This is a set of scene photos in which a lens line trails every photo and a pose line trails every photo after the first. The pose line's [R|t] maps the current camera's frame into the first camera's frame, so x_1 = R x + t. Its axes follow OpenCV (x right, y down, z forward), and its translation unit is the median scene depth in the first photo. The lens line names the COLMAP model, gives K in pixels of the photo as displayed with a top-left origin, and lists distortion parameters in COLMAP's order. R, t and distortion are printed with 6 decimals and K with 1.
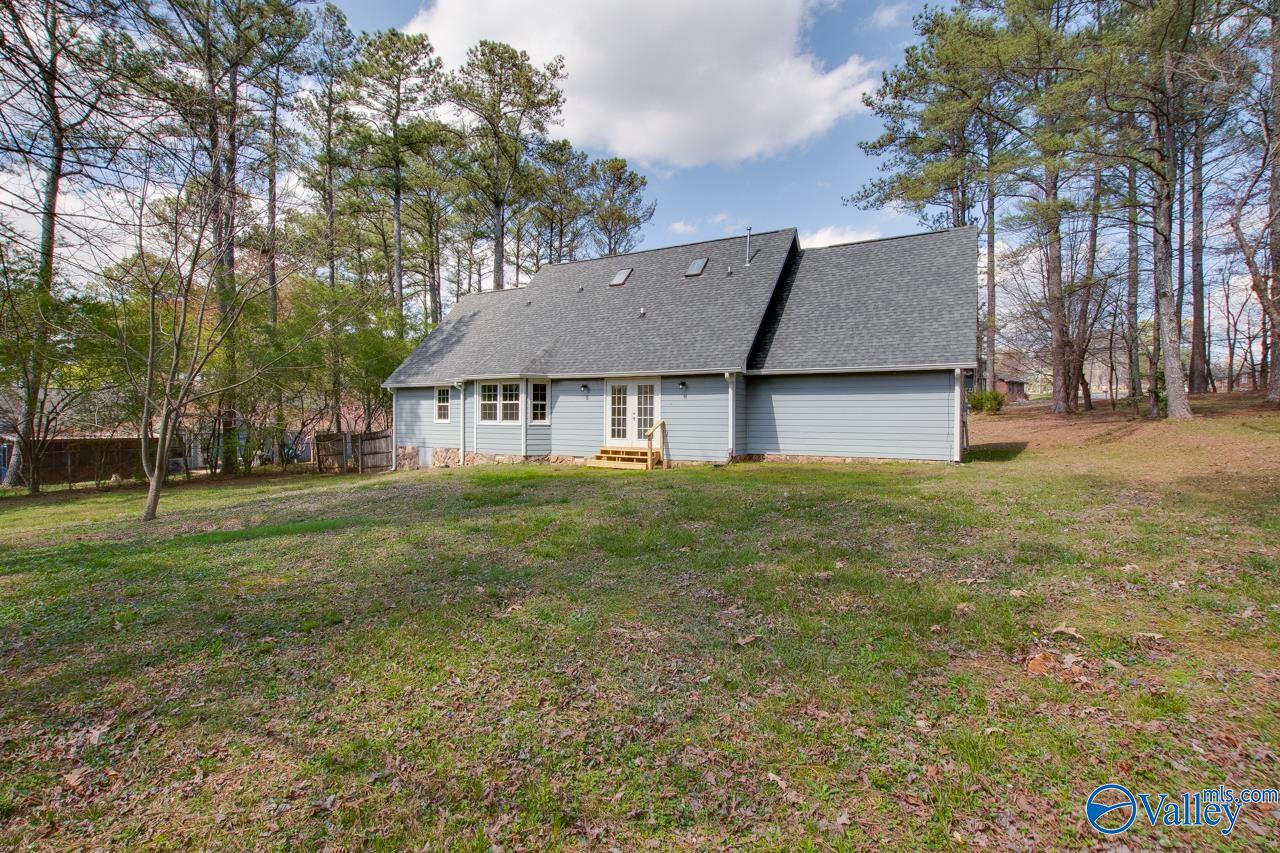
lens RADIAL K [[587.3, 0, 639.3], [0, 587.3, 424.6], [0, 0, 1]] dist [-0.037153, 0.008063]
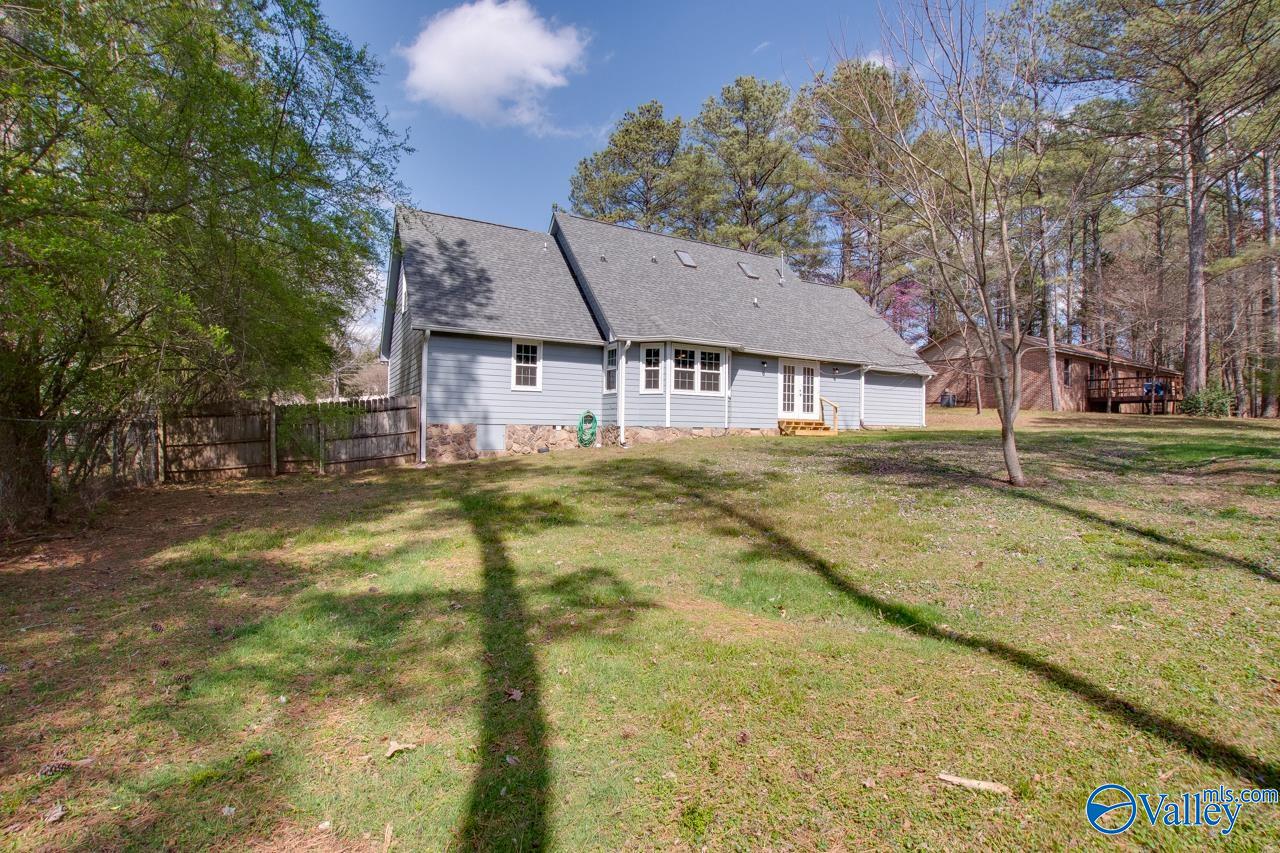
lens RADIAL K [[587.3, 0, 639.3], [0, 587.3, 424.6], [0, 0, 1]] dist [-0.037153, 0.008063]
pose [[0.502412, 0.007741, 0.864594, -1.159122], [-0.001104, 0.999965, -0.008311, 0.058097], [-0.864628, 0.003221, 0.502403, 0.668009]]
